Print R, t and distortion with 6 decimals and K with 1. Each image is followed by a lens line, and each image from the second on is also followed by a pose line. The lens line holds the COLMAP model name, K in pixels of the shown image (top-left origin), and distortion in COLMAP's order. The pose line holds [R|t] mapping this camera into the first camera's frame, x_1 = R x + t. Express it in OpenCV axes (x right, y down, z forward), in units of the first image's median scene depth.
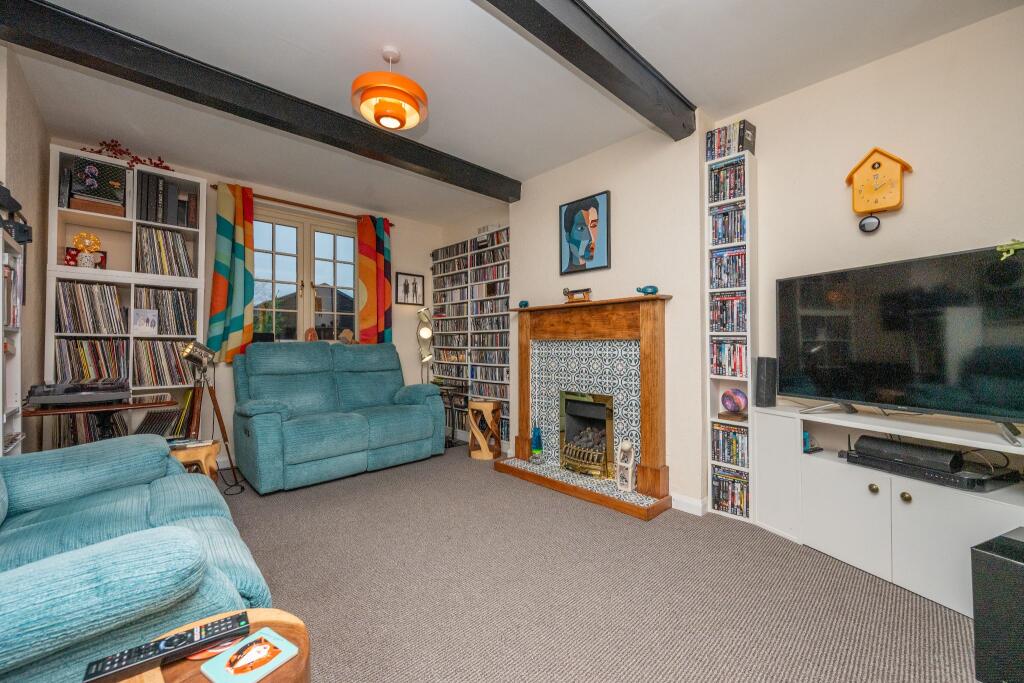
lens RADIAL K [[413.6, 0, 514.1], [0, 413.6, 340.4], [0, 0, 1]] dist [-0.002550, -0.000130]
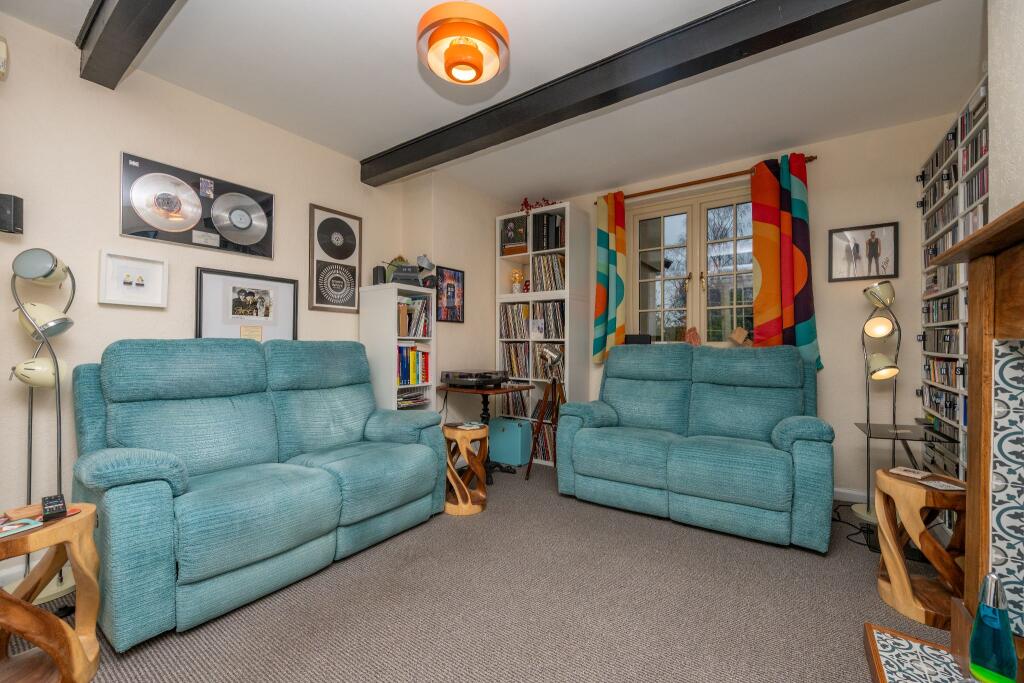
lens RADIAL K [[413.6, 0, 514.1], [0, 413.6, 340.4], [0, 0, 1]] dist [-0.002550, -0.000130]
pose [[0.193005, -0.005589, -0.981182, 0.310990], [0.009259, 0.999950, -0.003874, -0.004035], [0.981154, -0.008337, 0.193047, 0.565336]]
